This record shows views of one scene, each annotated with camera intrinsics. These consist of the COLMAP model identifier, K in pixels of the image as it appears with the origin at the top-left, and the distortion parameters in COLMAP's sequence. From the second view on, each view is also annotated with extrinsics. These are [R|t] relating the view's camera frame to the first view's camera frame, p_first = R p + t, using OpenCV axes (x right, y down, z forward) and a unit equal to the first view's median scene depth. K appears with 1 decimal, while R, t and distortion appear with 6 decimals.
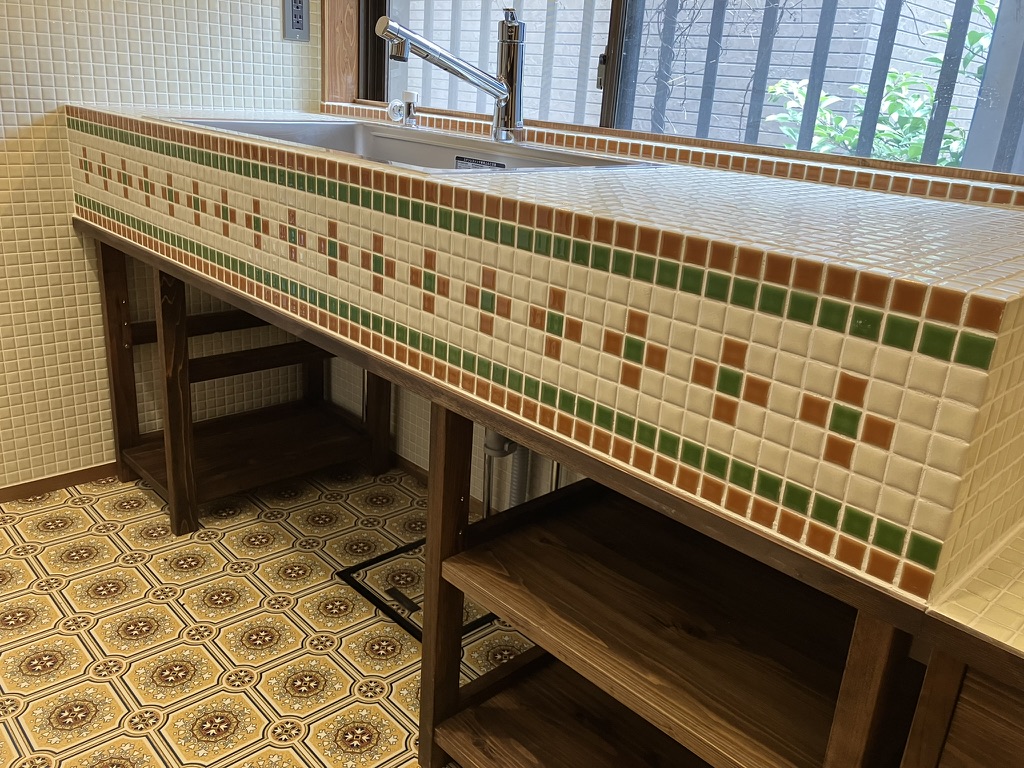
lens RADIAL K [[838.7, 0, 514.8], [0, 838.7, 381.4], [0, 0, 1]] dist [0.035684, -0.010373]
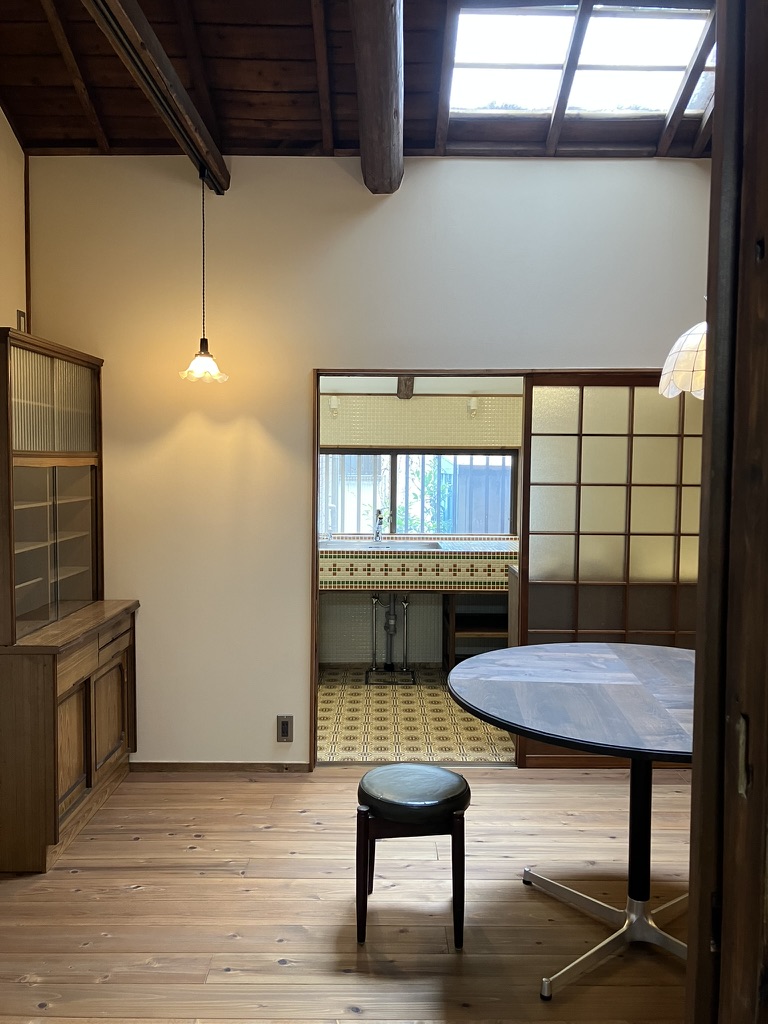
lens RADIAL K [[832.4, 0, 396.0], [0, 832.4, 510.7], [0, 0, 1]] dist [0.011844, 0.002258]
pose [[0.678773, -0.106370, 0.726603, -2.403728], [0.280998, 0.951772, -0.123167, 0.035409], [-0.678460, 0.287777, 0.675927, -1.374738]]
